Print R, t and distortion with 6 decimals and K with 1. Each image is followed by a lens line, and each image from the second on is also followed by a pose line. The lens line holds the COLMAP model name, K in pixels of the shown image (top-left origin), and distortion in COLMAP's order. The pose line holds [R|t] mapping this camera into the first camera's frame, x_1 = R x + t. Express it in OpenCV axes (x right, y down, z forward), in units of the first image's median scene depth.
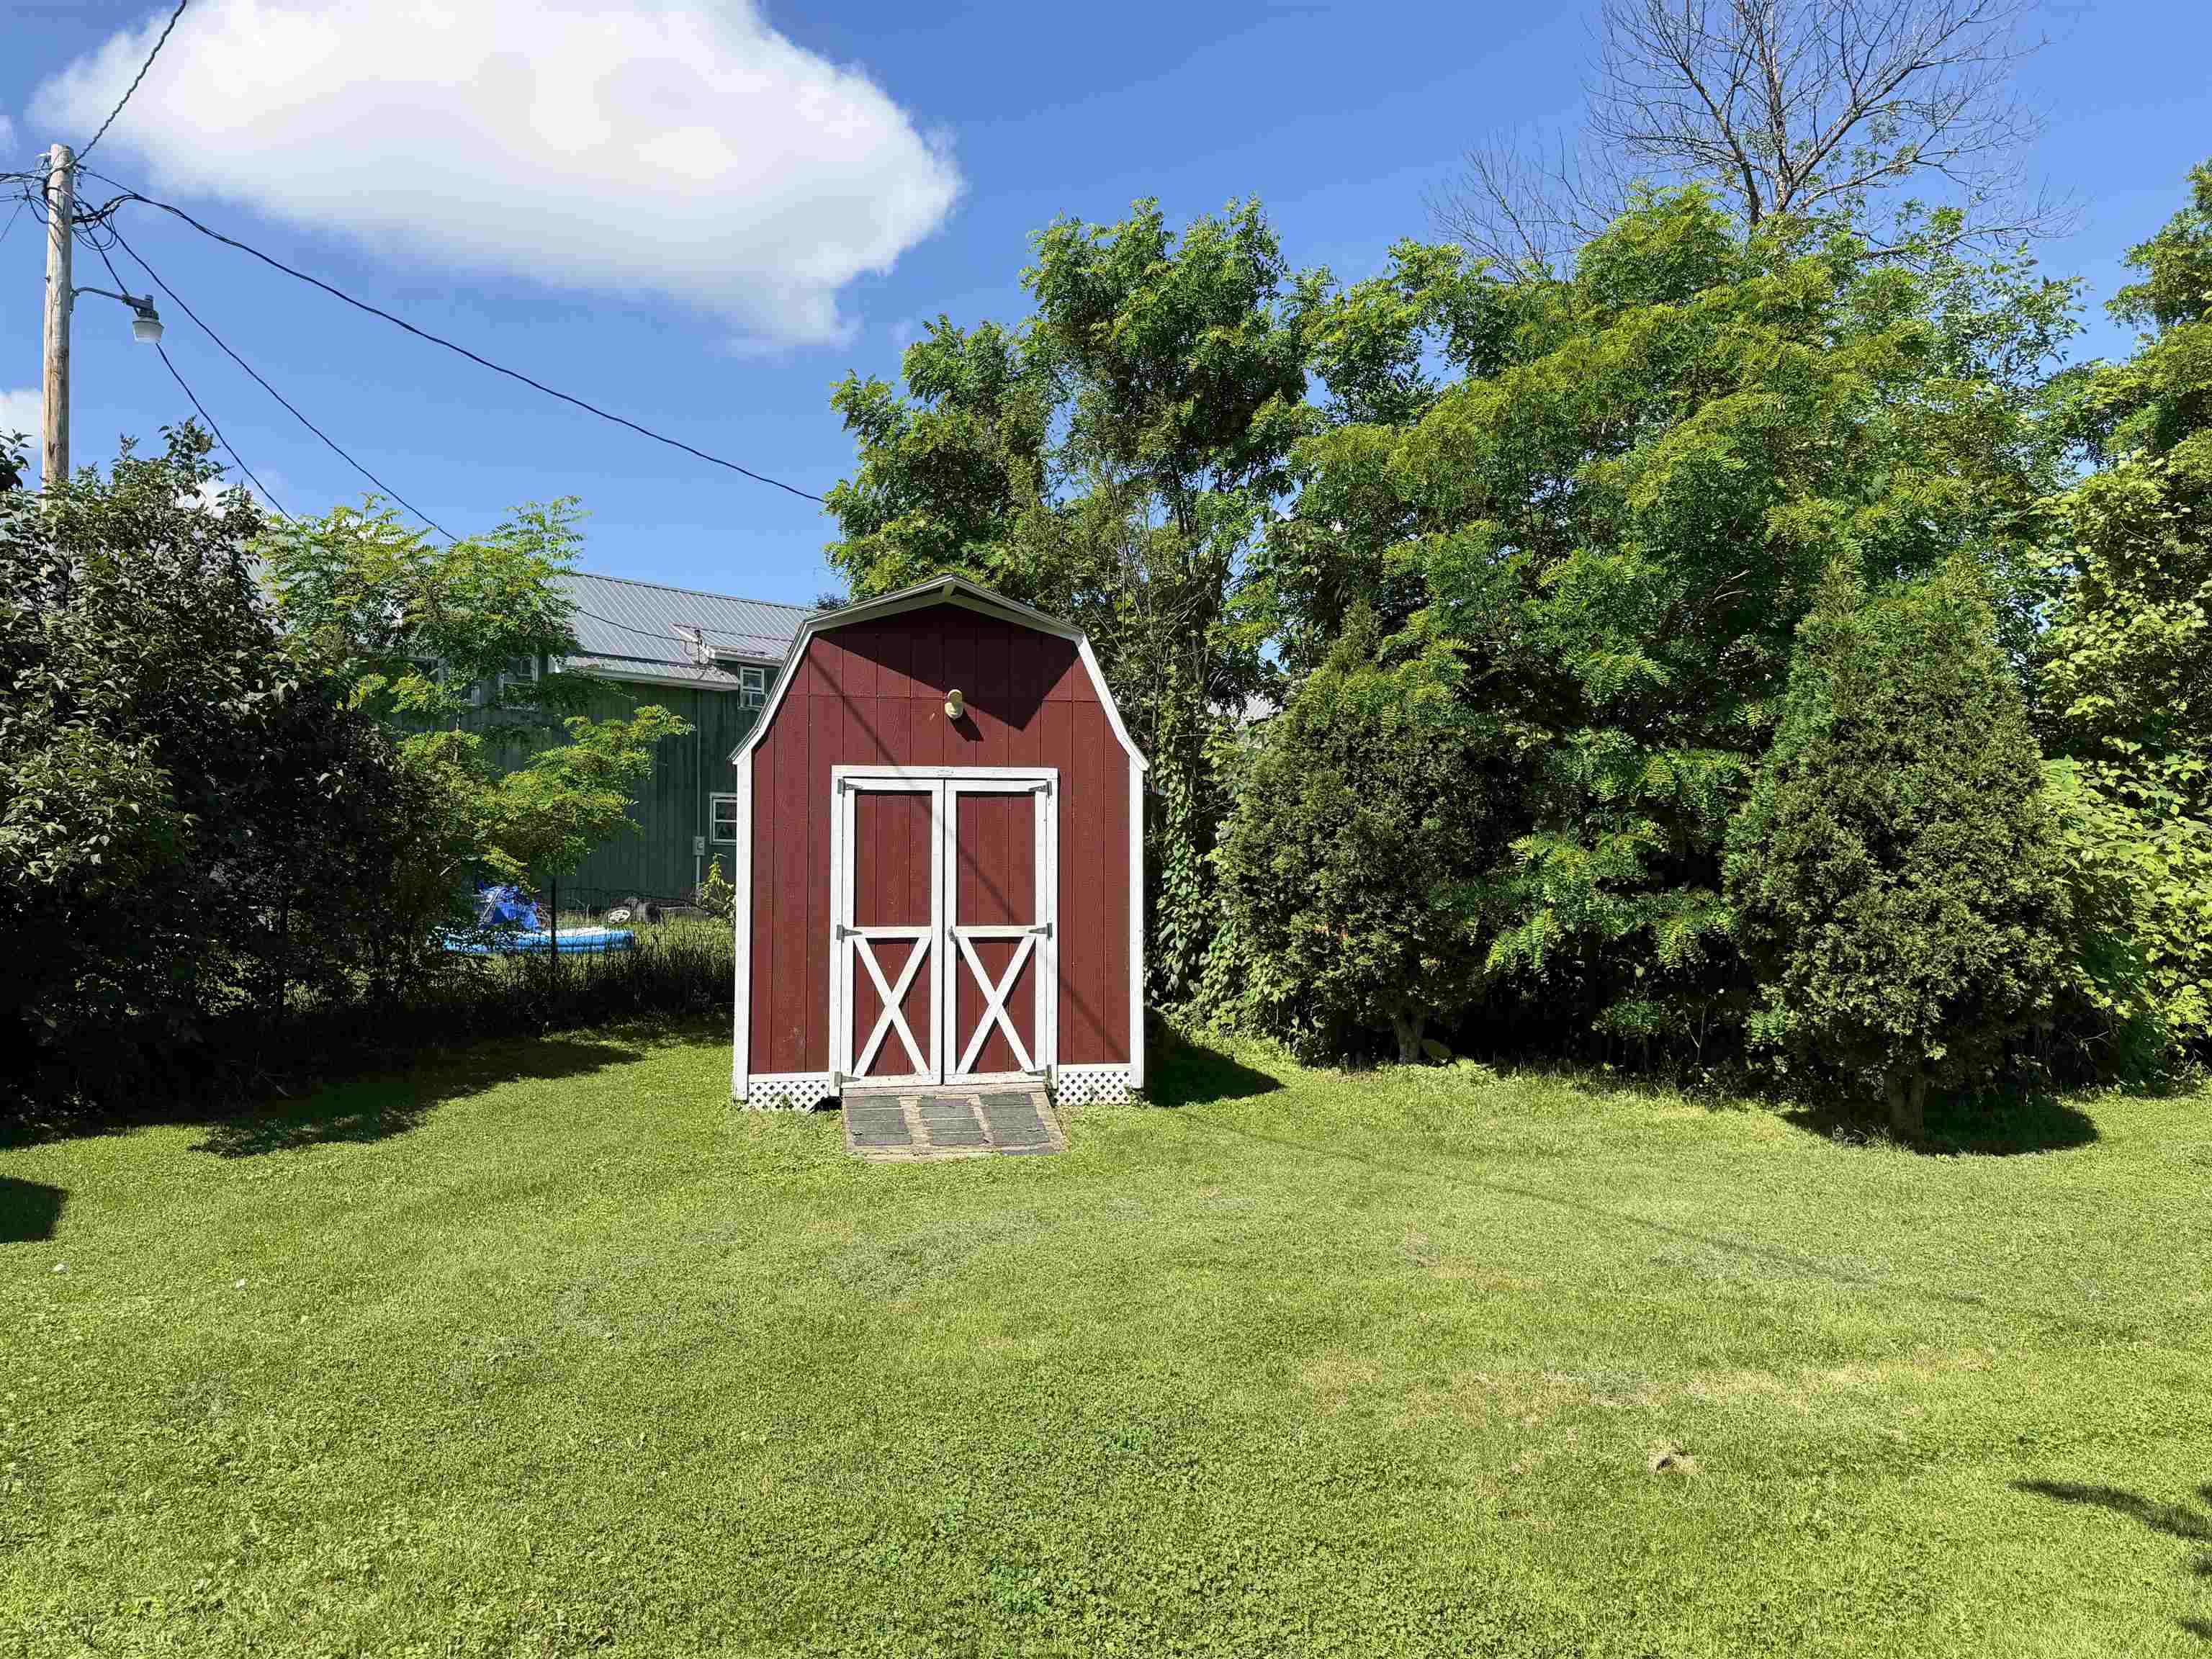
lens RADIAL K [[1562.2, 0, 1064.5], [0, 1562.2, 829.8], [0, 0, 1]] dist [0.036210, -0.063971]
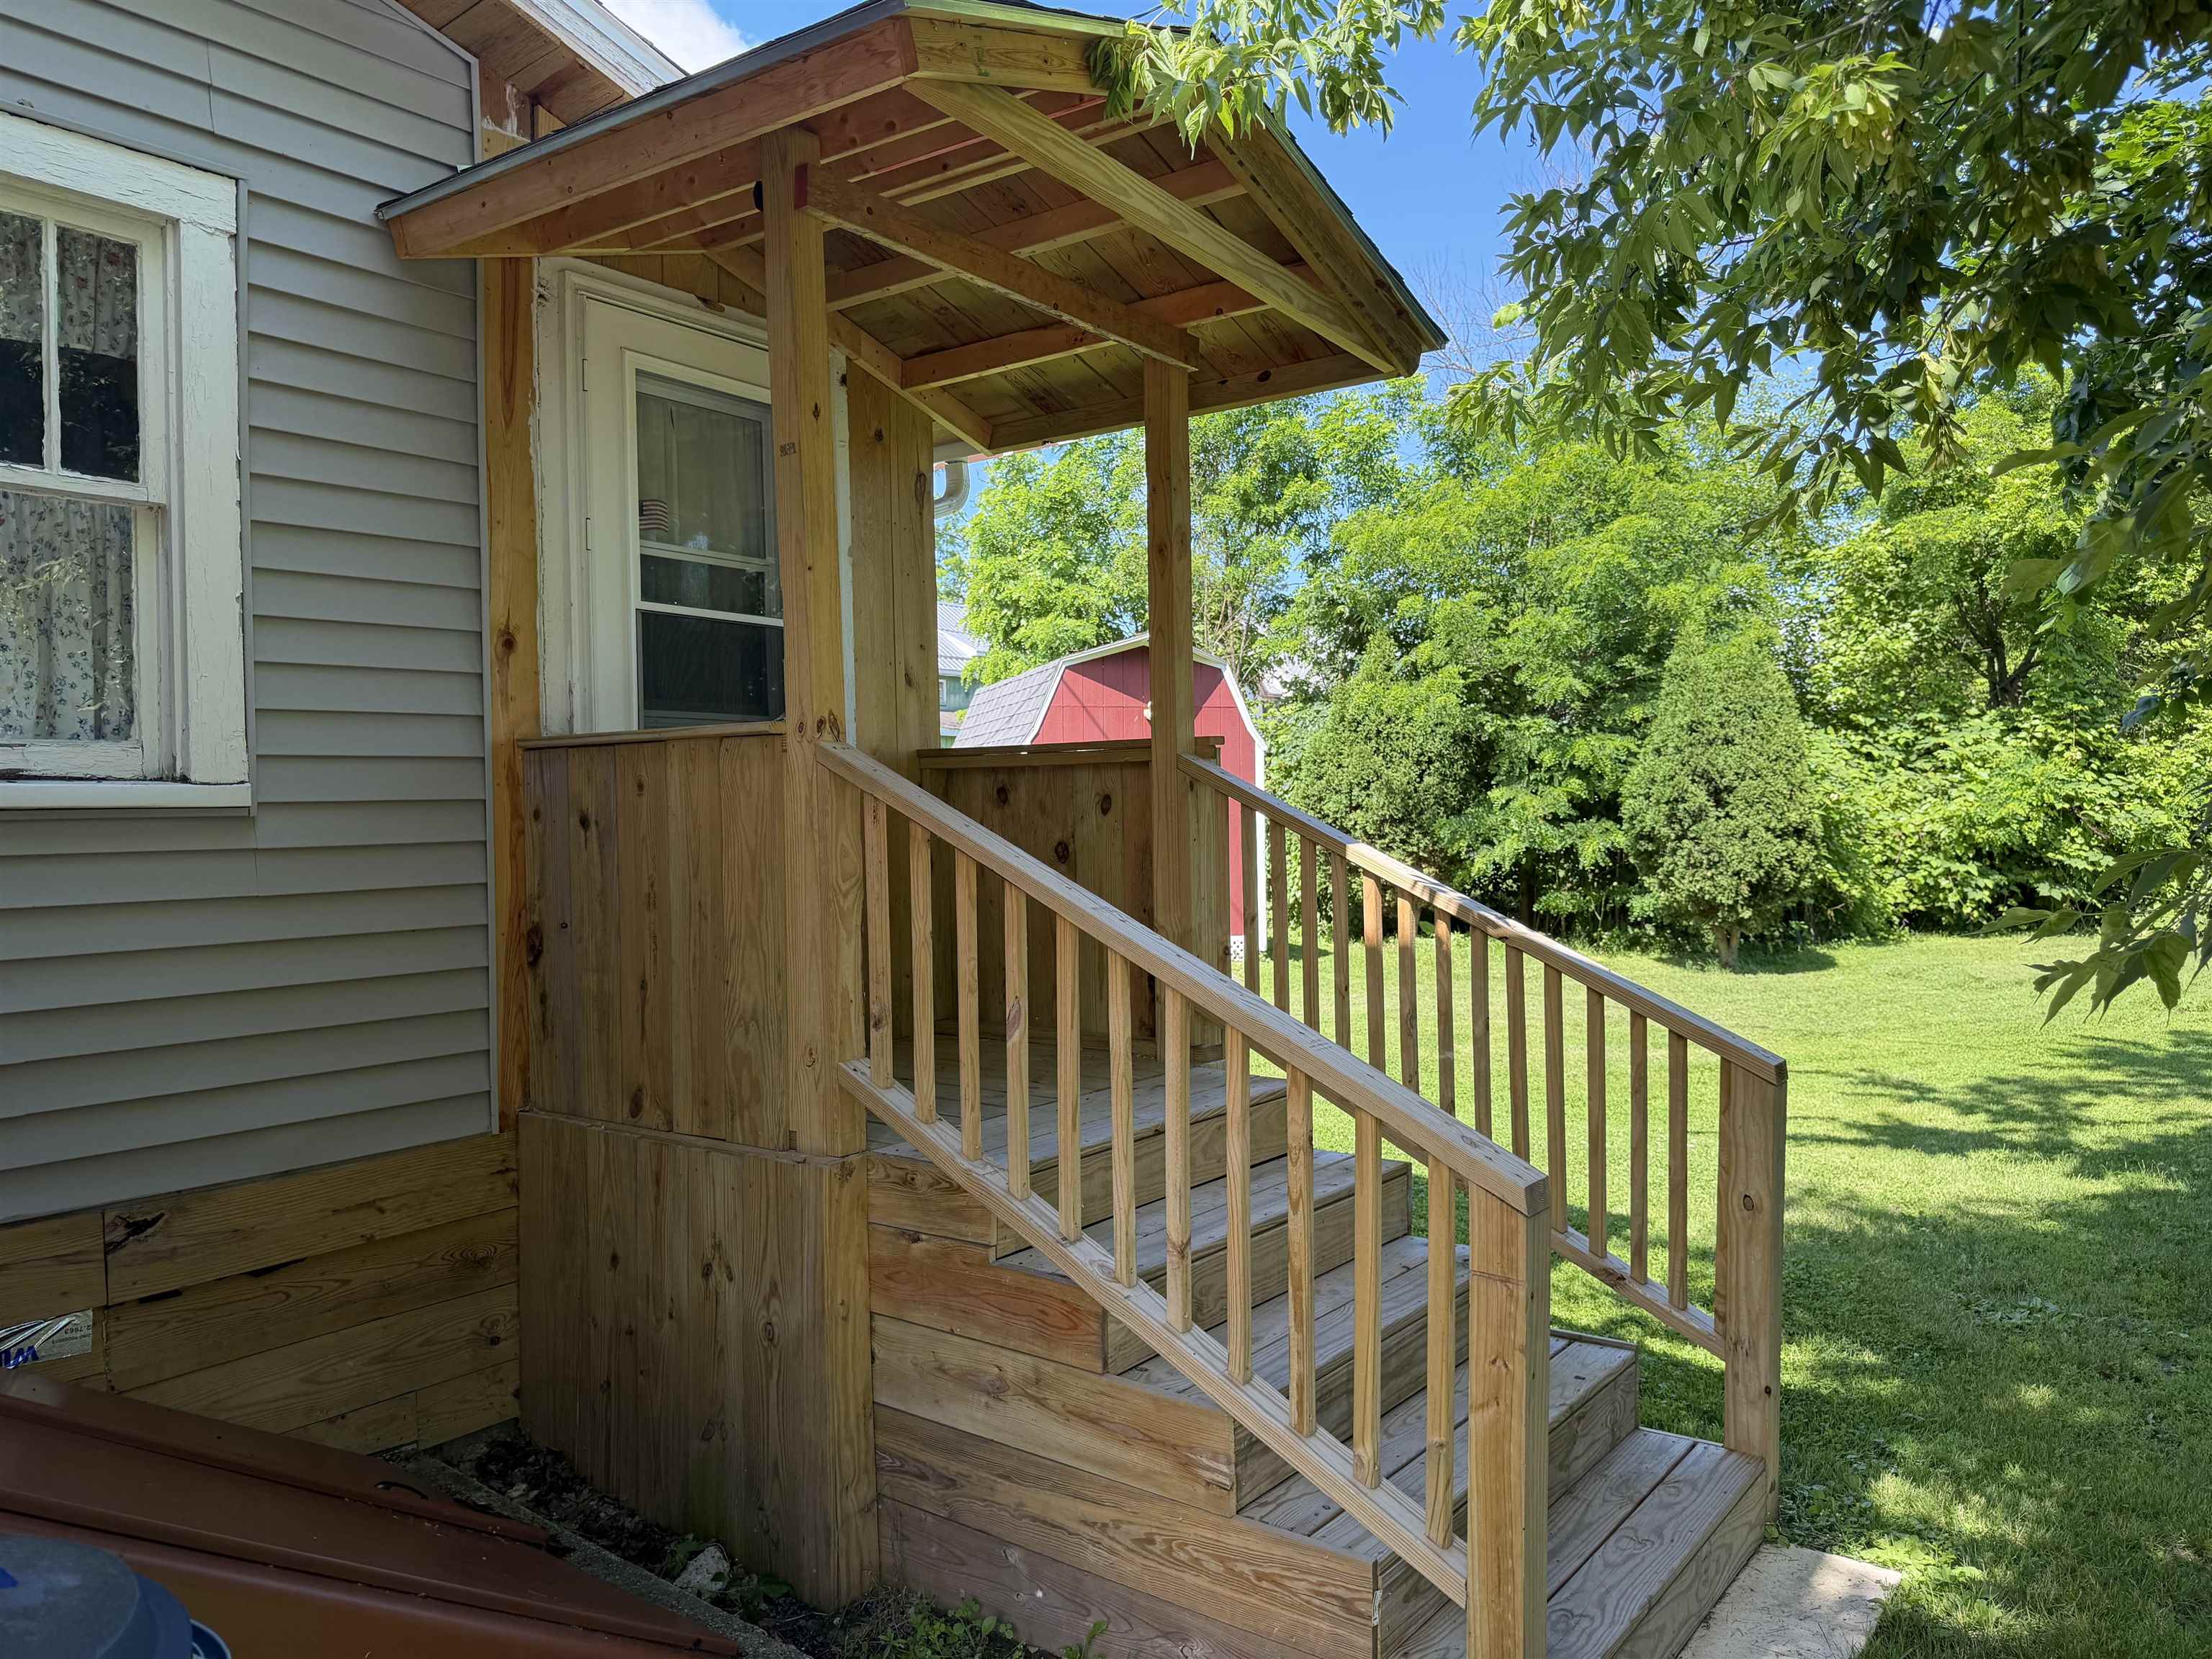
lens RADIAL K [[1562.2, 0, 1051.5], [0, 1562.2, 819.2], [0, 0, 1]] dist [0.036210, -0.063971]
pose [[0.995033, -0.013315, 0.098652, -0.326561], [0.009904, 0.999339, 0.034982, -0.026256], [-0.099053, -0.033832, 0.994507, -0.557733]]
